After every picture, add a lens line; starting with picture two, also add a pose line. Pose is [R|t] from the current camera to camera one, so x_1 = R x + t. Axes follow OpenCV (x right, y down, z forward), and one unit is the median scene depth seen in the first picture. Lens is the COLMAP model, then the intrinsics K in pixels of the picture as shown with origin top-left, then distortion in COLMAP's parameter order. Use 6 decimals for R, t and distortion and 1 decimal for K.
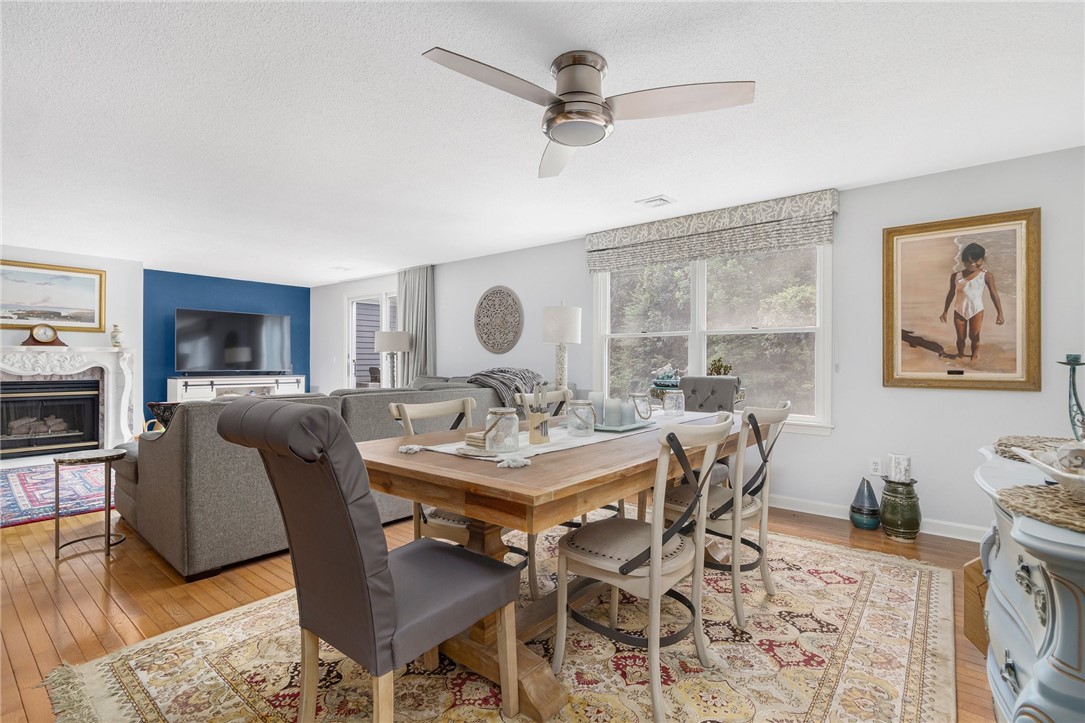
lens RADIAL K [[492.1, 0, 545.3], [0, 492.1, 364.9], [0, 0, 1]] dist [-0.001579, -0.000188]
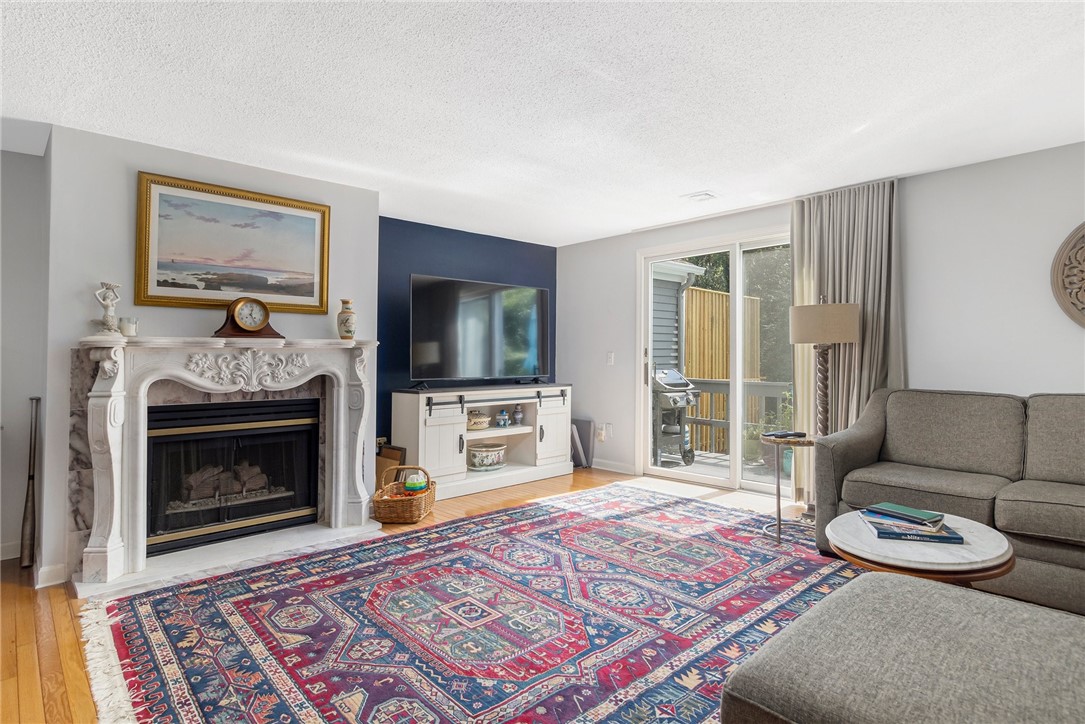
lens RADIAL K [[536.2, 0, 543.1], [0, 536.2, 352.9], [0, 0, 1]] dist [-0.003726, -0.002296]
pose [[0.995616, -0.010256, -0.092974, -0.611677], [0.008666, 0.999809, -0.017492, -0.008626], [0.093136, 0.016609, 0.995515, 0.421094]]
